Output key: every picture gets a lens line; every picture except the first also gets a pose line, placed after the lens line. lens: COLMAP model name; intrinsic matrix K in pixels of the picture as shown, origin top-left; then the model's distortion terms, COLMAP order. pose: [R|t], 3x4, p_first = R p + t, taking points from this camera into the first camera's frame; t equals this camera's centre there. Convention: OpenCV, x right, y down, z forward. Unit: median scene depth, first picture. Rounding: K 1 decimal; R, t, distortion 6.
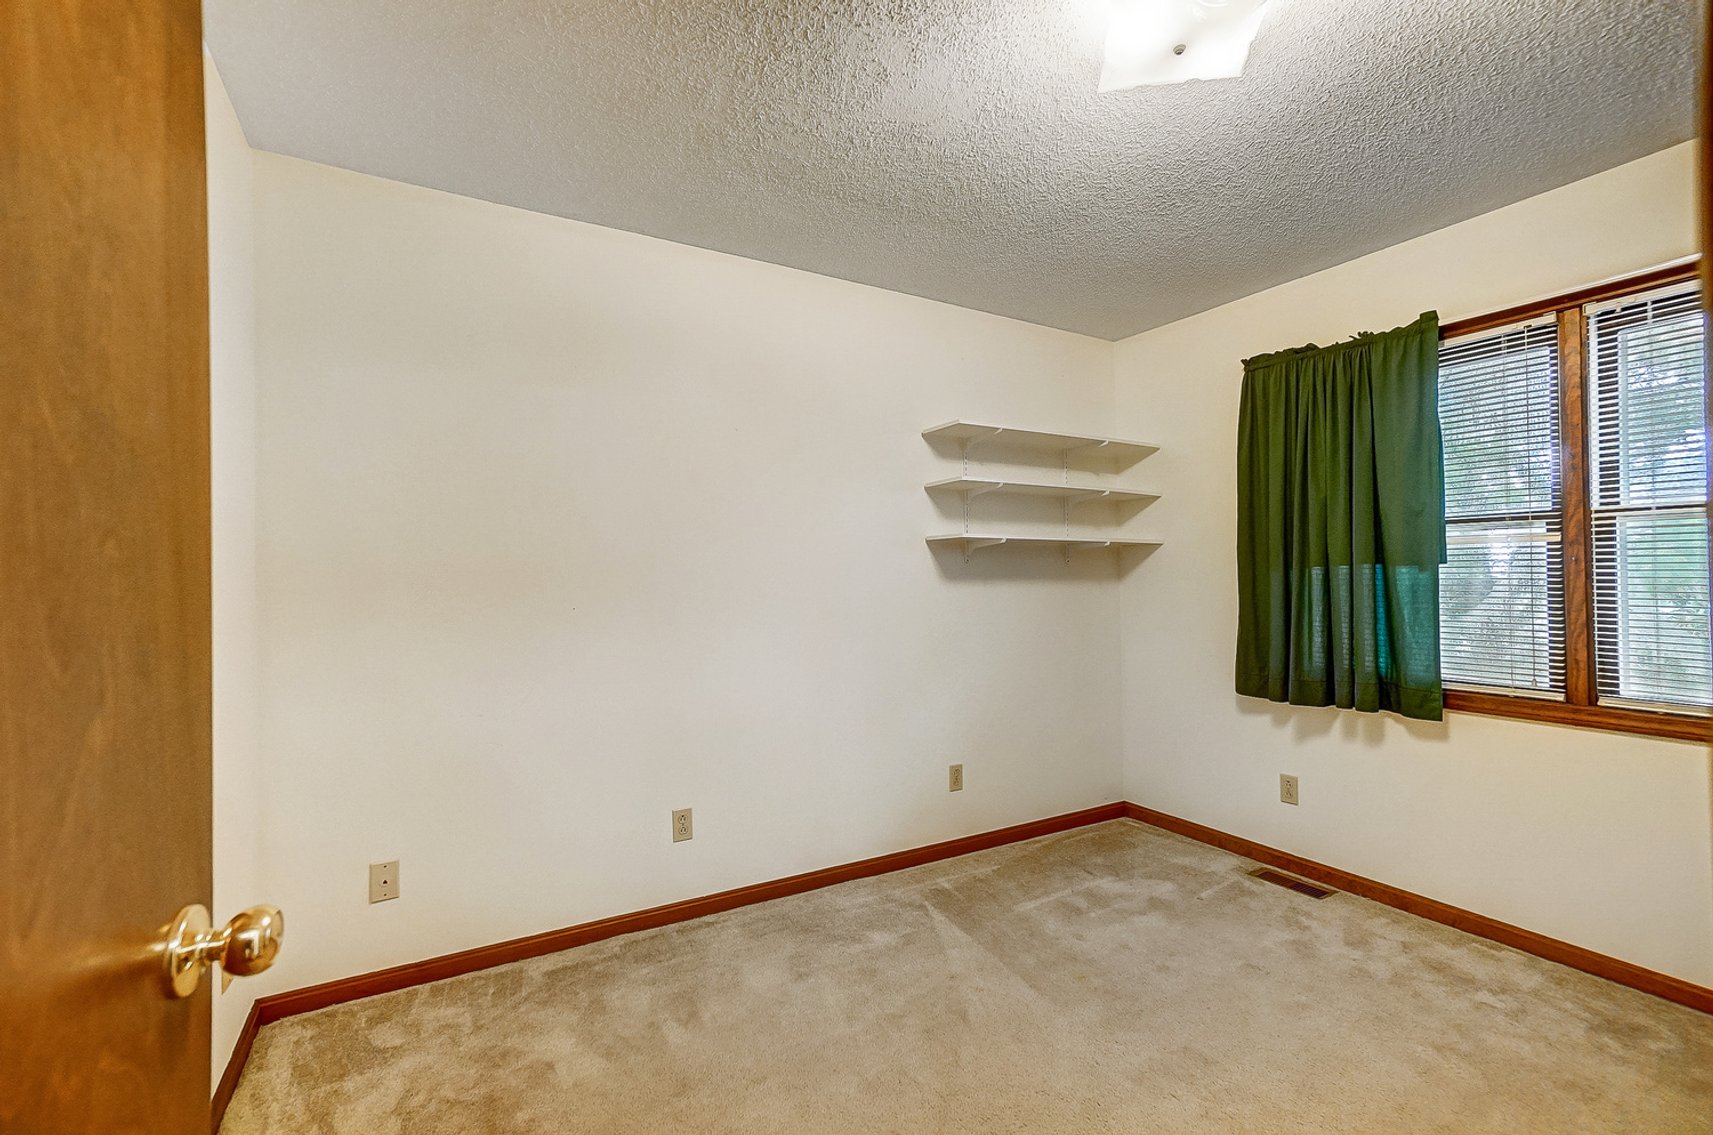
lens RADIAL K [[746.2, 0, 850.5], [0, 746.2, 563.5], [0, 0, 1]] dist [0.004813, 0.004804]
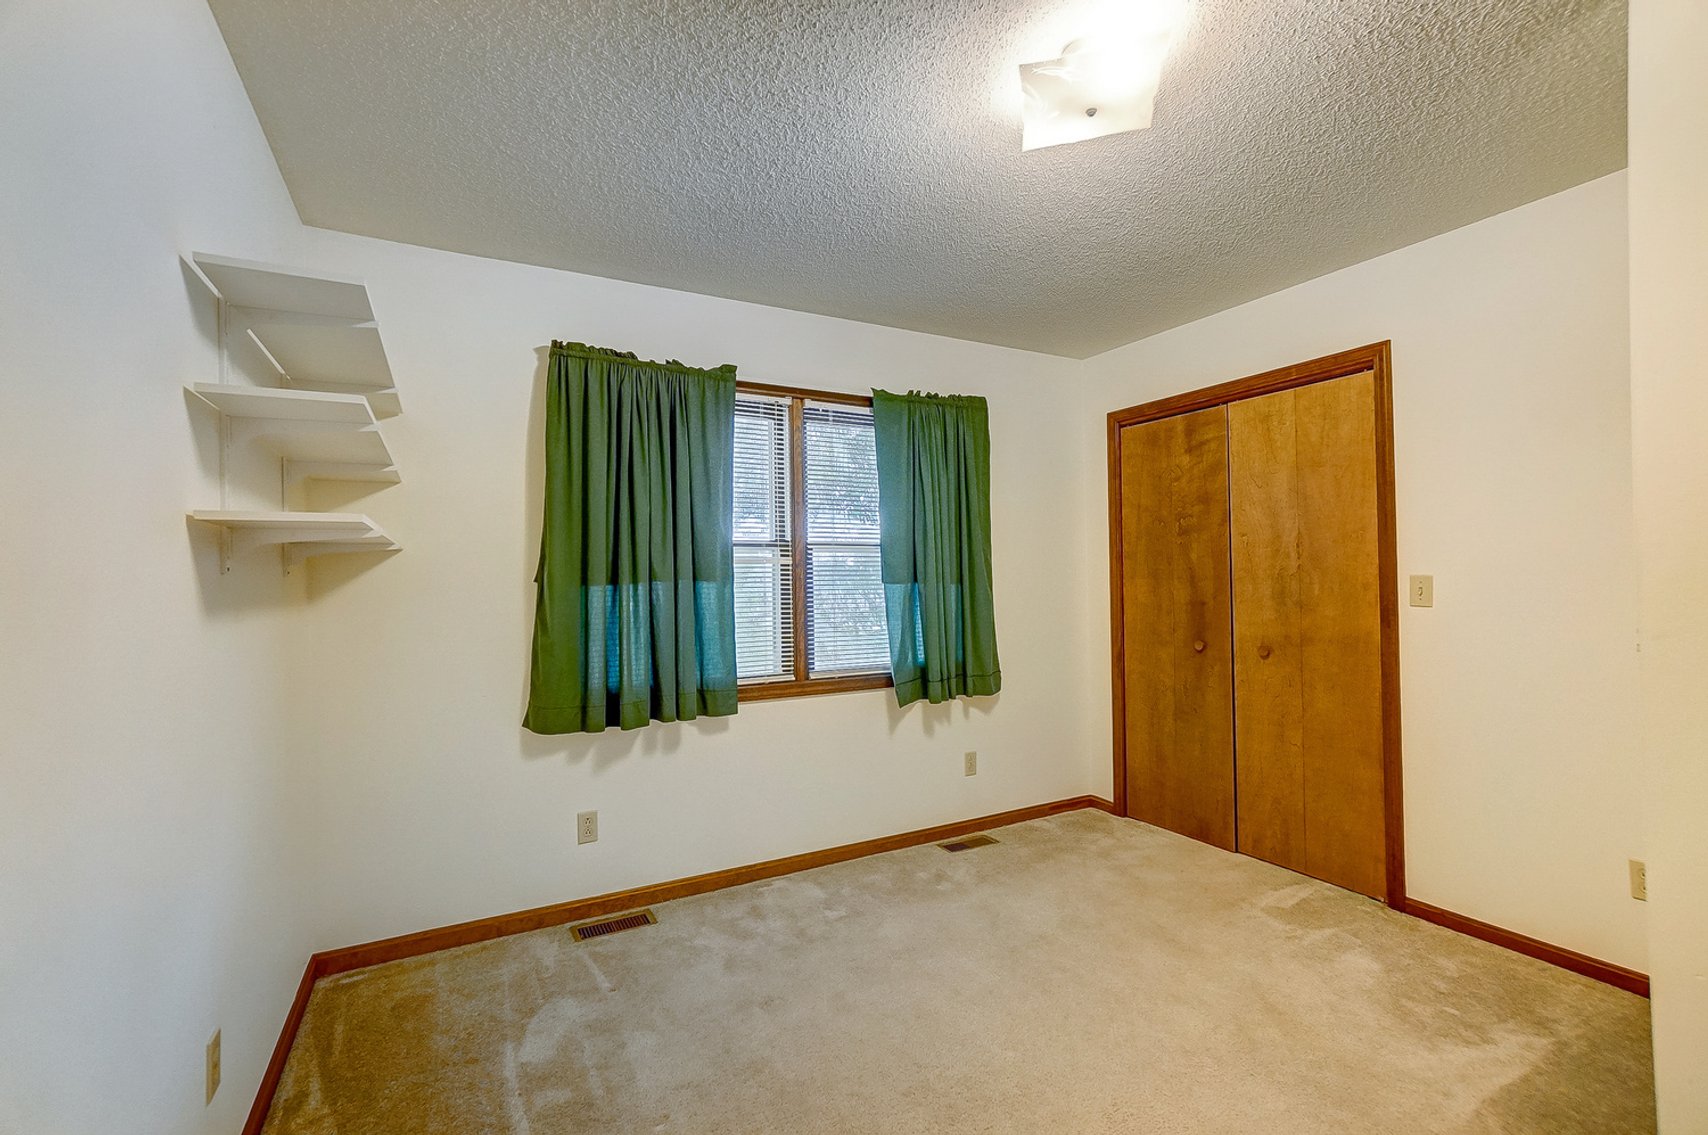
lens RADIAL K [[744.0, 0, 844.3], [0, 744.0, 567.8], [0, 0, 1]] dist [0.004813, 0.004804]
pose [[0.031594, 0.020827, 0.999284, -0.346883], [-0.004399, 0.999776, -0.020699, 0.003986], [-0.999491, -0.003742, 0.031679, 0.723980]]
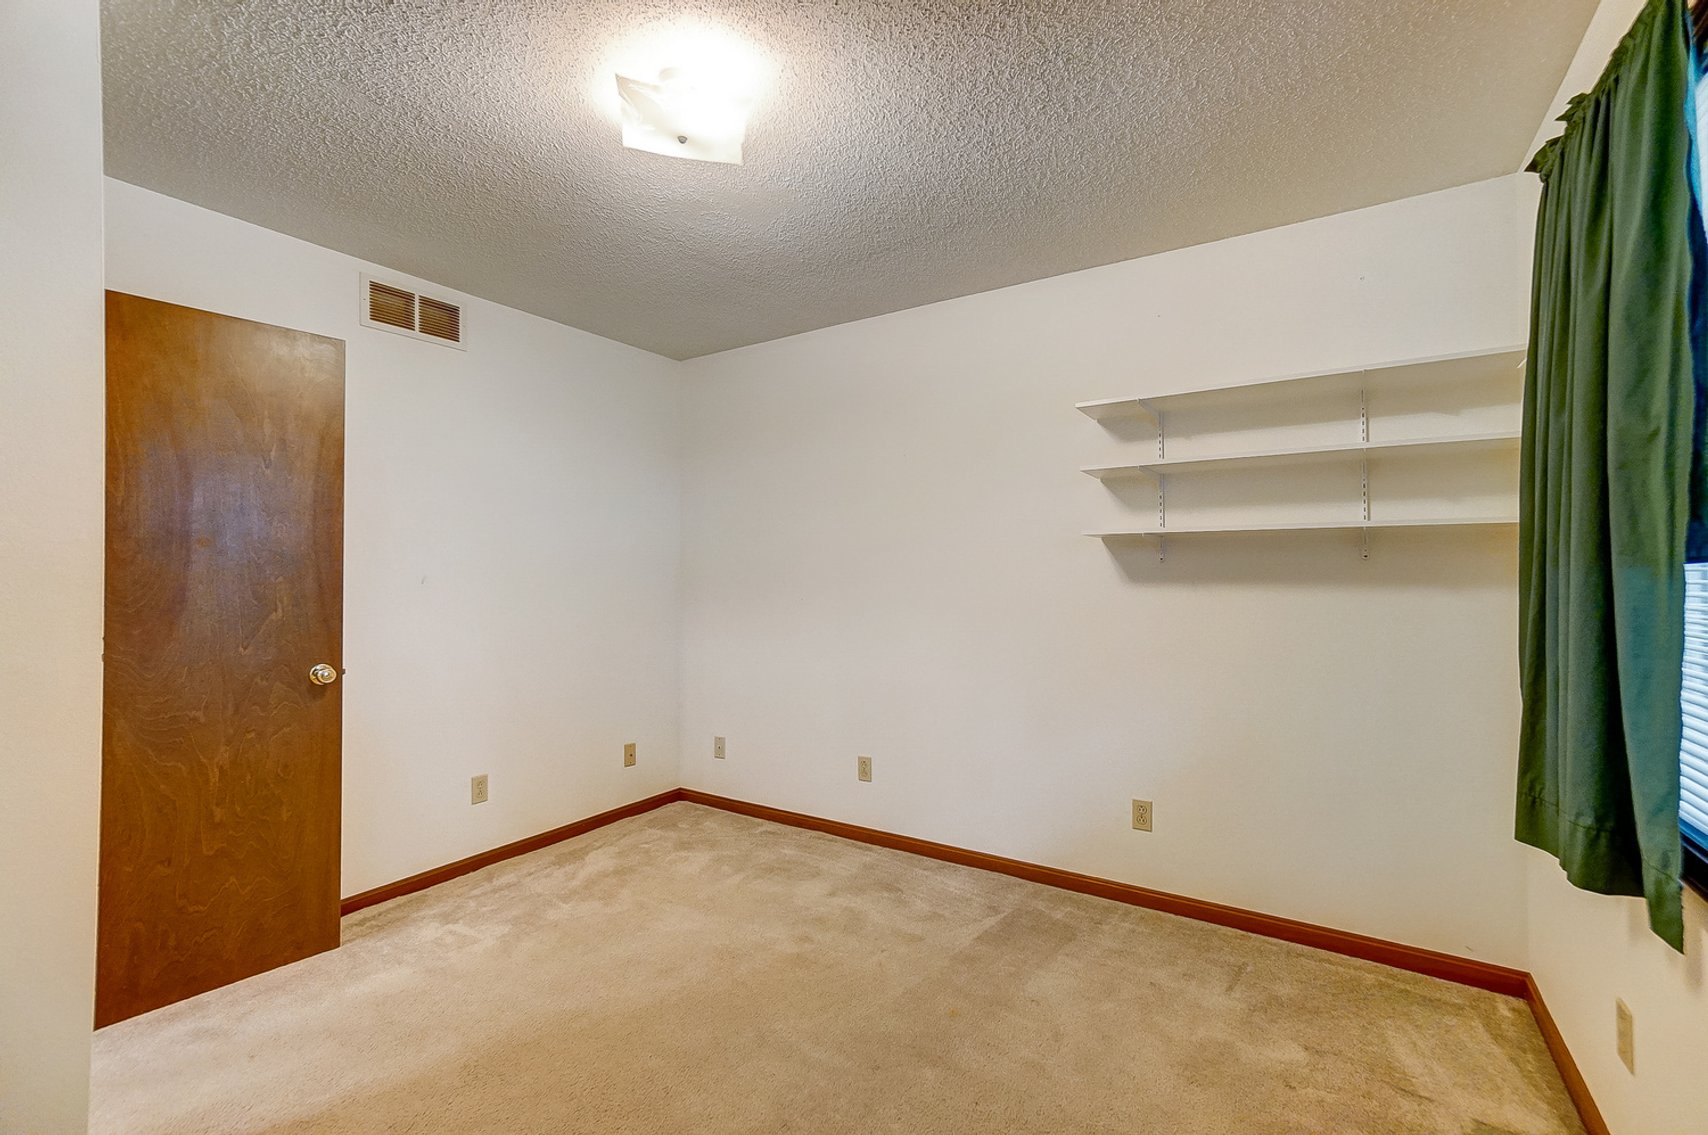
lens RADIAL K [[744.0, 0, 856.9], [0, 744.0, 573.5], [0, 0, 1]] dist [0.004813, 0.004804]
pose [[0.462146, 0.010319, -0.886744, 0.861145], [0.014520, 0.999710, 0.019201, -0.009728], [0.886685, -0.021749, 0.461862, 0.386989]]
